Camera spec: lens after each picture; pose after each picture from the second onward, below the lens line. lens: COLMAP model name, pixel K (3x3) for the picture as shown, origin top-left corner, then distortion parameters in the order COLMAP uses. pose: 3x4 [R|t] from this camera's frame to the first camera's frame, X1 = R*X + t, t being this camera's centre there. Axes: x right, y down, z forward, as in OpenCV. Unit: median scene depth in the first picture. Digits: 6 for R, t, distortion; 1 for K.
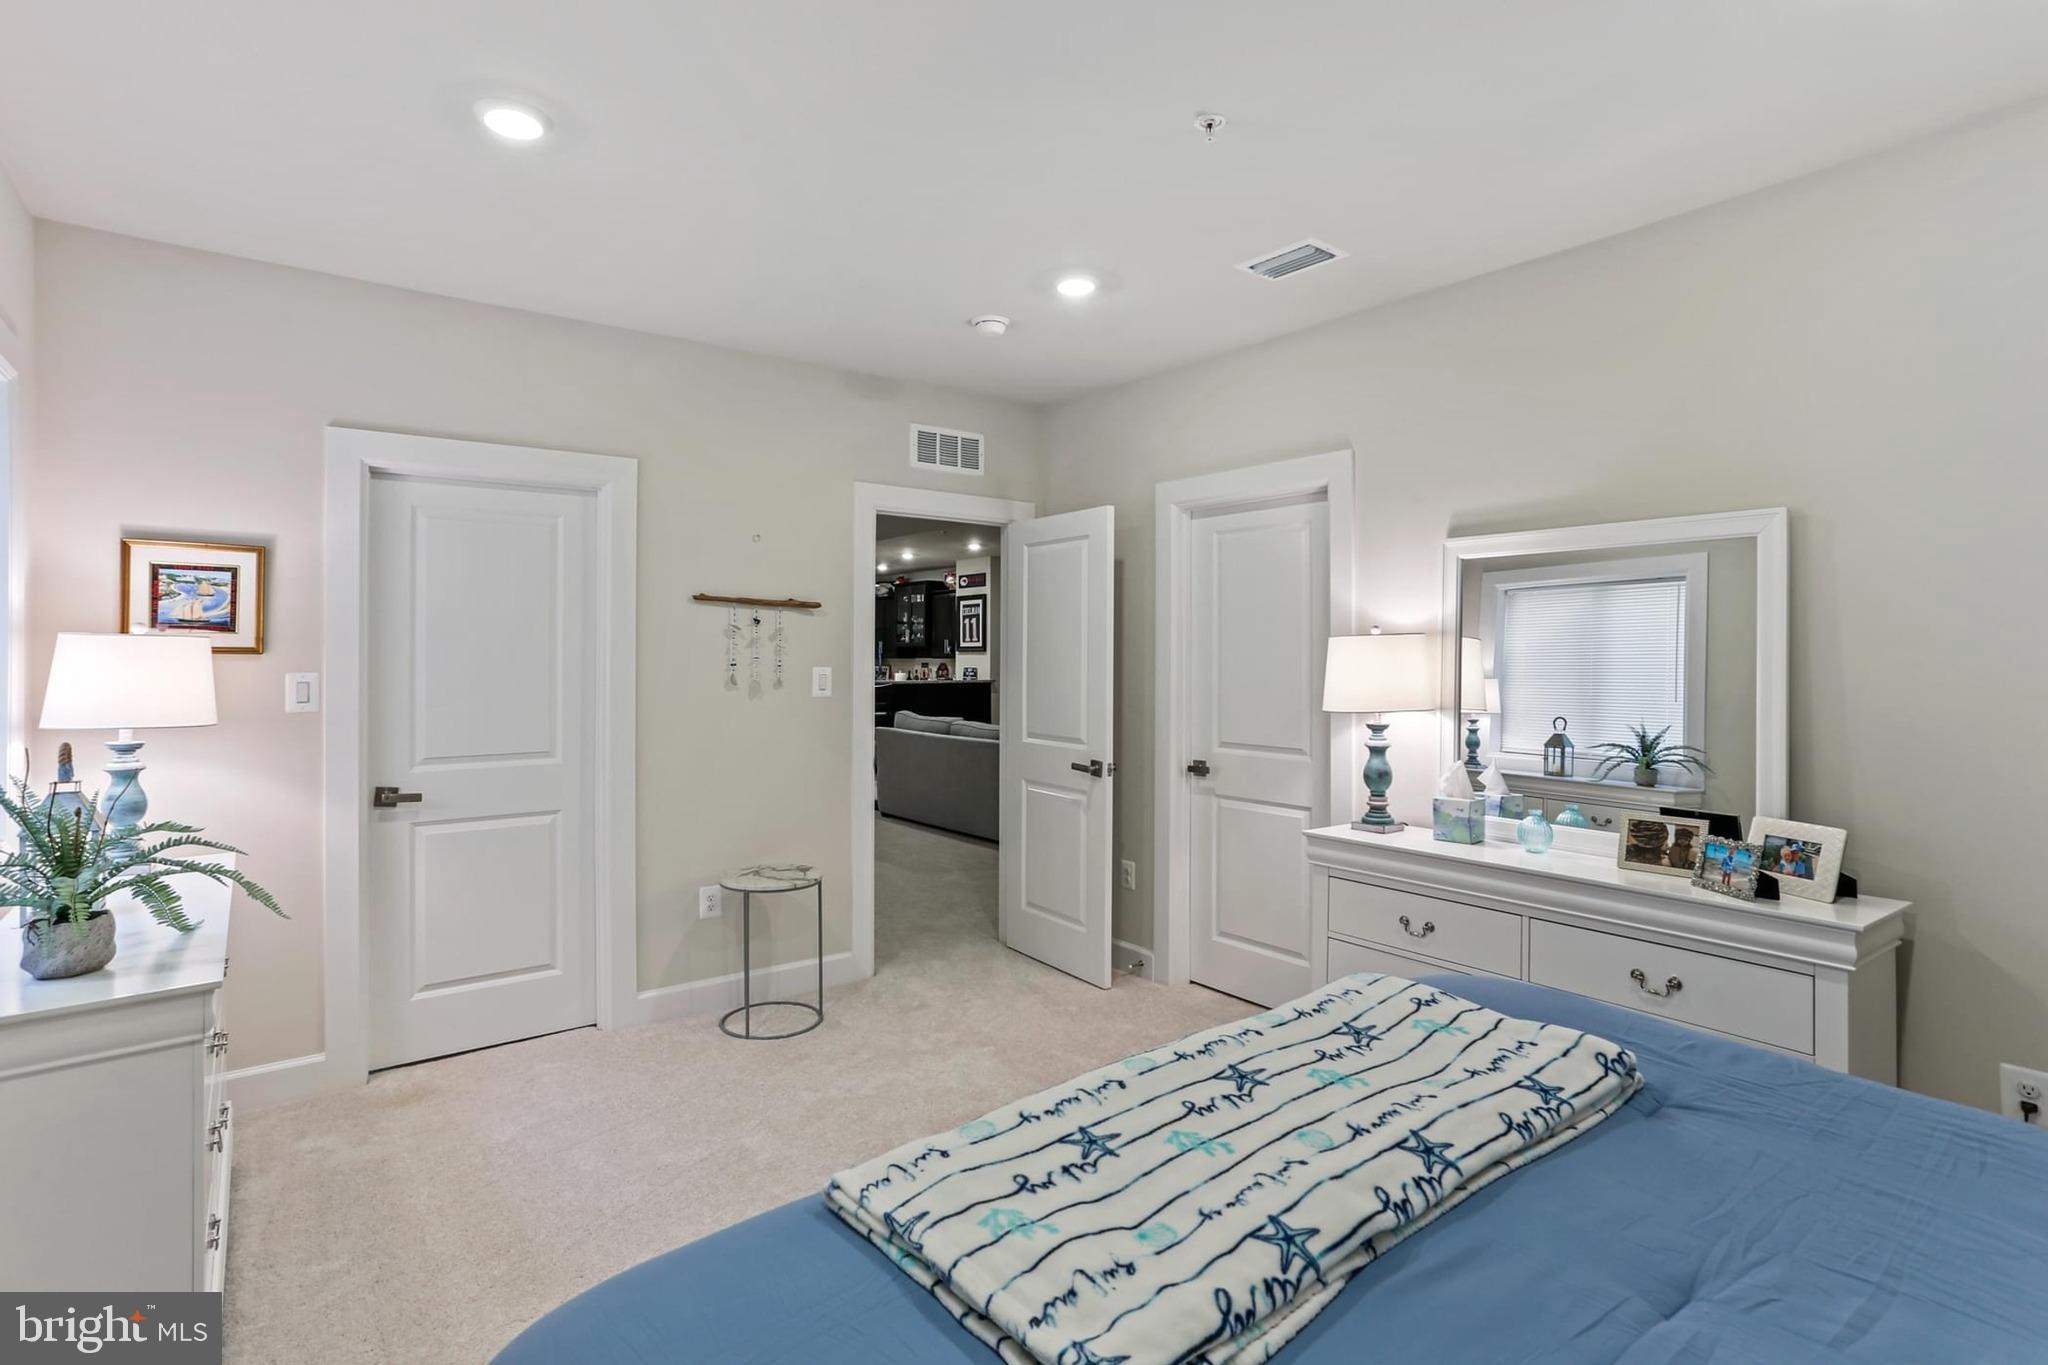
lens RADIAL K [[991.4, 0, 1028.9], [0, 991.4, 666.3], [0, 0, 1]] dist [-0.003100, 0.000723]
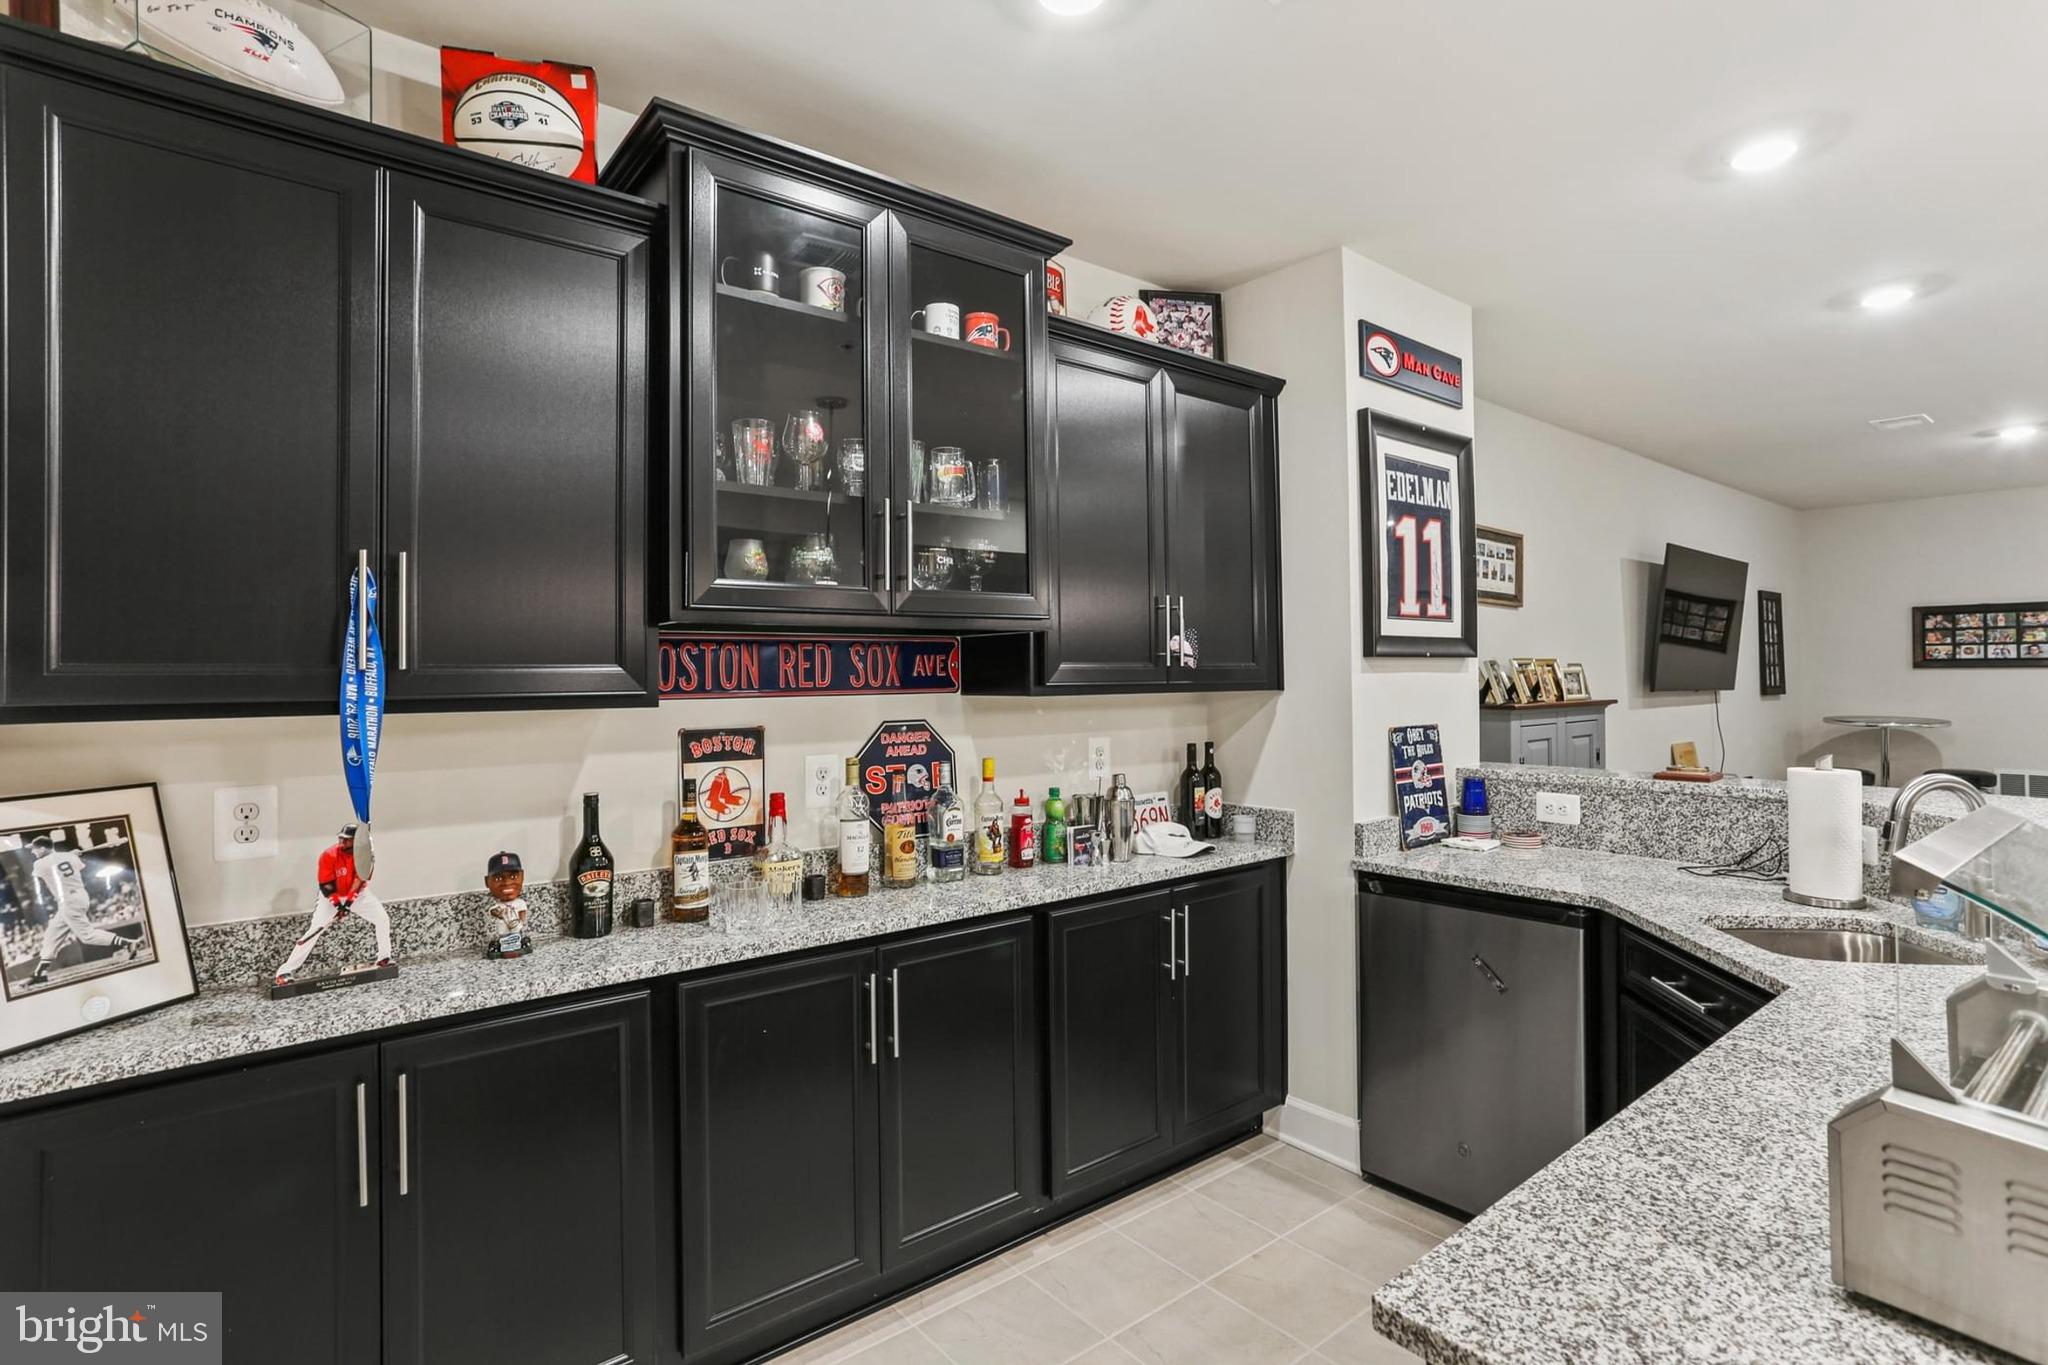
lens RADIAL K [[984.3, 0, 981.3], [0, 984.3, 648.9], [0, 0, 1]] dist [-0.001109, 0.000413]
pose [[0.016756, 0.021583, 0.999627, -0.296279], [0.018888, 0.999582, -0.021899, -0.013613], [-0.999681, 0.019248, 0.016341, 1.092375]]
